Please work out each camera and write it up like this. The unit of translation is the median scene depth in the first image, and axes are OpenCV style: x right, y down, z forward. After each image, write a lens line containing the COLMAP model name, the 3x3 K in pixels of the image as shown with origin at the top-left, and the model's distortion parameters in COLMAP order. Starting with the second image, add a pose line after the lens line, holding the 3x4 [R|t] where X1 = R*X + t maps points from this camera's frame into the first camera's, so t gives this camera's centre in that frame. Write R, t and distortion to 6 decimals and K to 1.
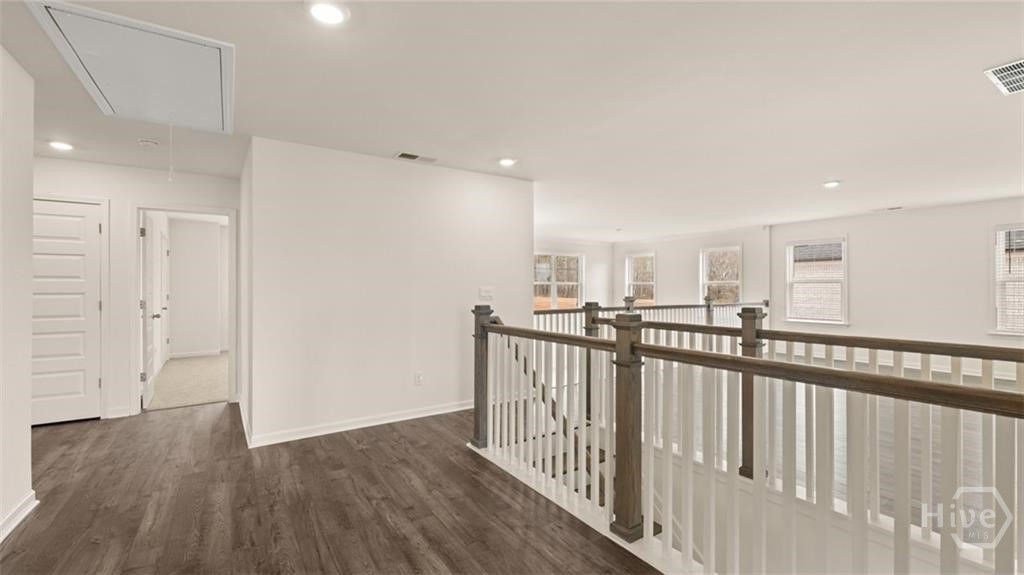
lens RADIAL K [[434.5, 0, 512.0], [0, 434.5, 287.5], [0, 0, 1]] dist [0.000403, 0.000013]
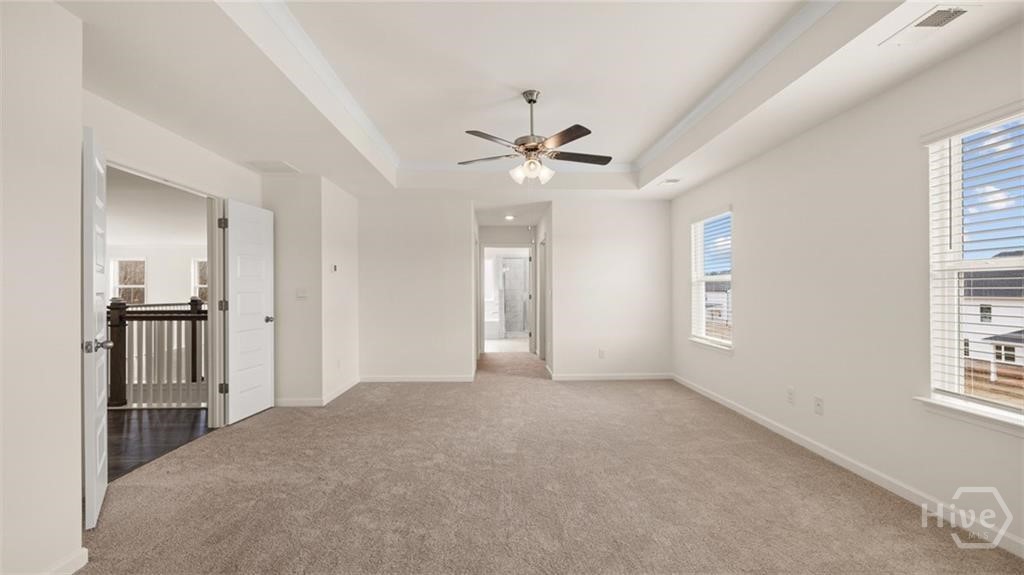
lens RADIAL K [[408.7, 0, 512.0], [0, 408.7, 287.5], [0, 0, 1]] dist [0.000751, 0.000120]
pose [[0.507876, 0.009398, 0.861379, -0.362989], [-0.000657, 0.999944, -0.010523, 0.007663], [-0.861430, 0.004778, 0.507854, -1.272910]]
